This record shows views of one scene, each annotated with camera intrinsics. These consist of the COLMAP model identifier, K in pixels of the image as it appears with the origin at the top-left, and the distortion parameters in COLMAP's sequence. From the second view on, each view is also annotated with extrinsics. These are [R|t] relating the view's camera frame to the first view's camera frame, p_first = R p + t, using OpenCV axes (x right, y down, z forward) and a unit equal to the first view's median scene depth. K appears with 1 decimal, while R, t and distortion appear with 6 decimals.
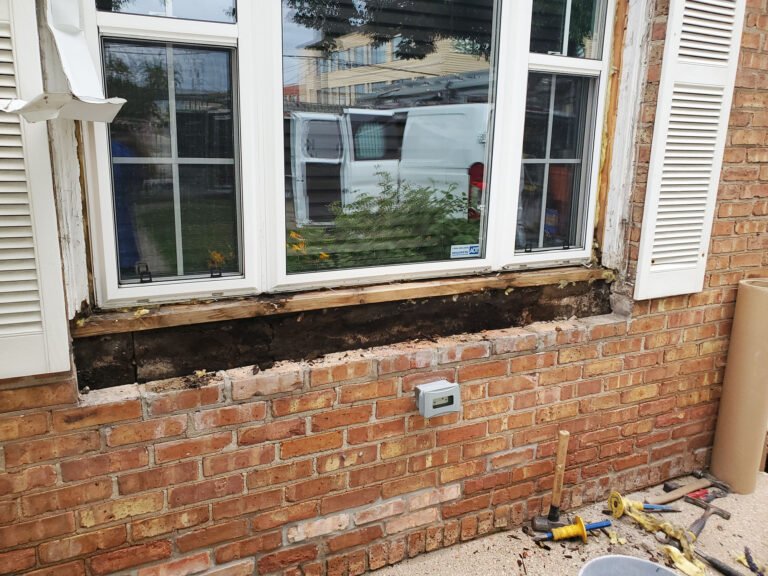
lens RADIAL K [[590.6, 0, 364.8], [0, 590.6, 282.8], [0, 0, 1]] dist [0.027371, -0.001950]
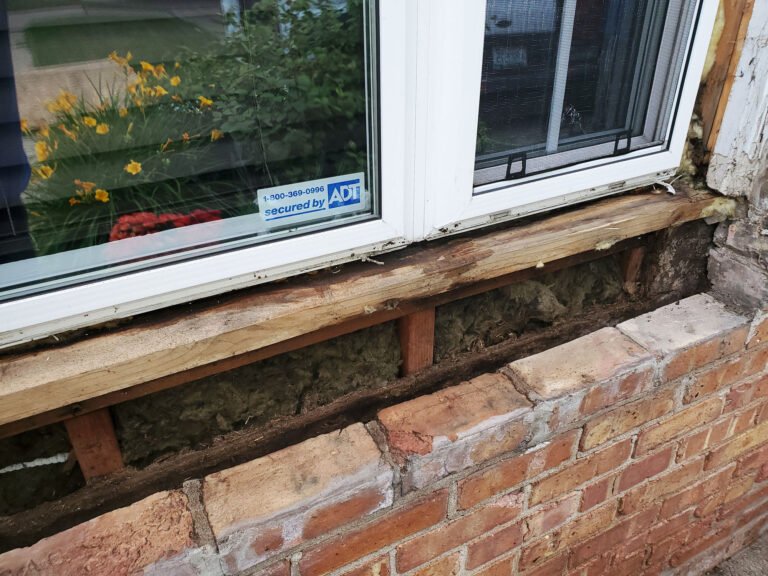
lens RADIAL K [[590.6, 0, 385.7], [0, 590.6, 280.4], [0, 0, 1]] dist [0.027371, -0.001950]
pose [[0.998602, -0.045722, 0.026507, 0.197692], [0.035484, 0.951732, 0.304873, -0.106840], [-0.039167, -0.303507, 0.952024, 0.687716]]
